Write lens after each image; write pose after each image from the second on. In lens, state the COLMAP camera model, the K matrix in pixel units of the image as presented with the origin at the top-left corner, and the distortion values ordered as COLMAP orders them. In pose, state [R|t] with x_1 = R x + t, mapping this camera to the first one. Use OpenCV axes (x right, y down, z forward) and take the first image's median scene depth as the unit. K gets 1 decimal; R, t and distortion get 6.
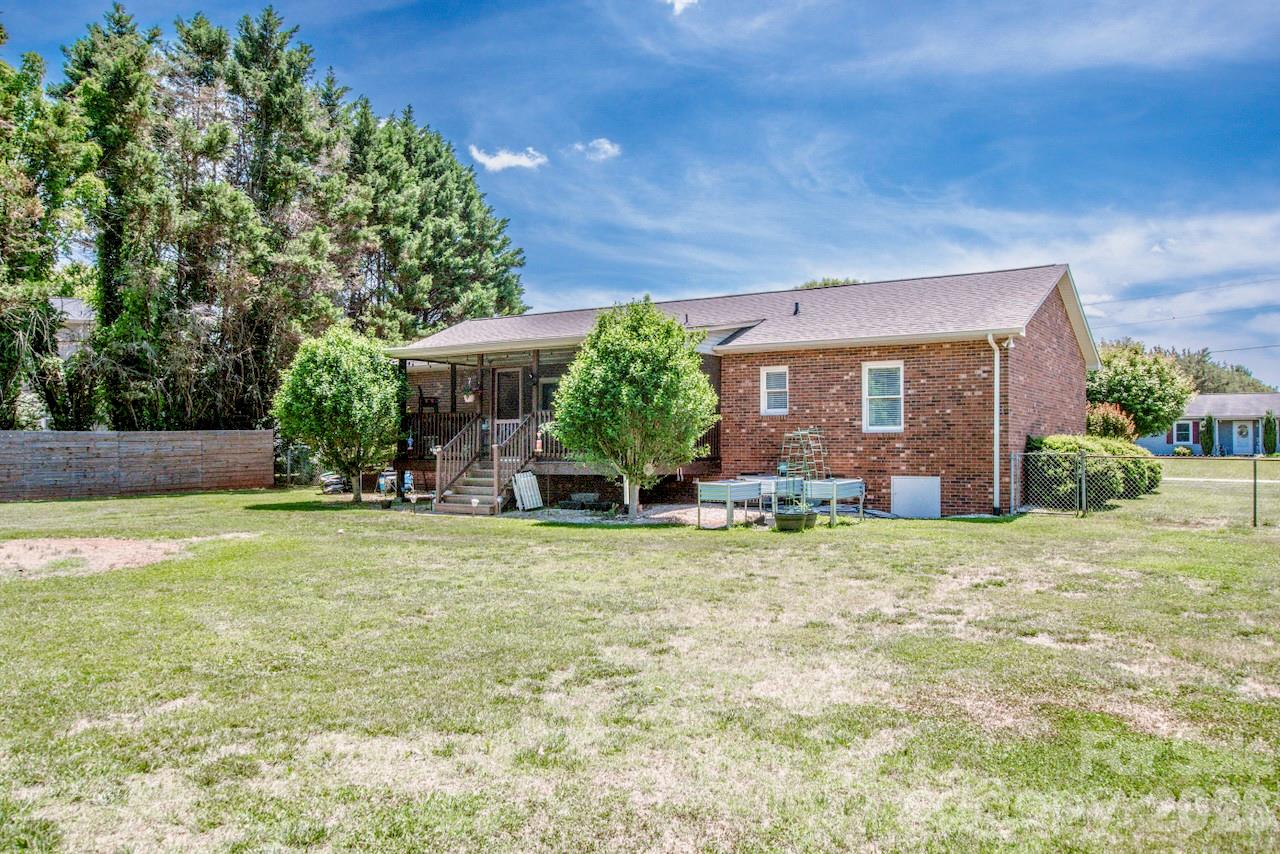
lens RADIAL K [[1068.4, 0, 625.4], [0, 1068.4, 403.1], [0, 0, 1]] dist [-0.002022, 0.040714]
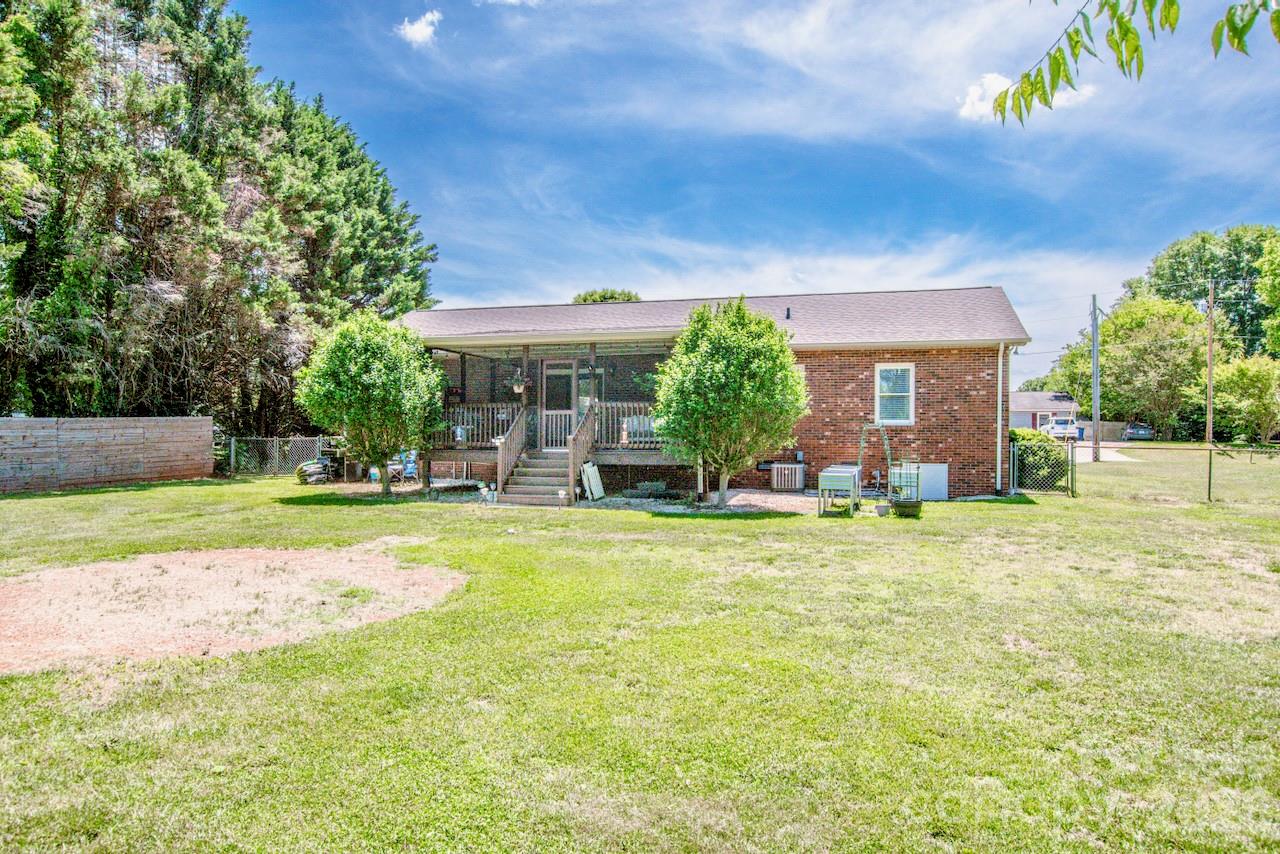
lens RADIAL K [[891.5, 0, 636.4], [0, 891.5, 421.7], [0, 0, 1]] dist [-0.002653, 0.009192]
pose [[0.950113, 0.005242, 0.311861, -0.251978], [-0.015680, 0.999397, 0.030972, -0.001269], [-0.311511, -0.034317, 0.949623, 0.141402]]
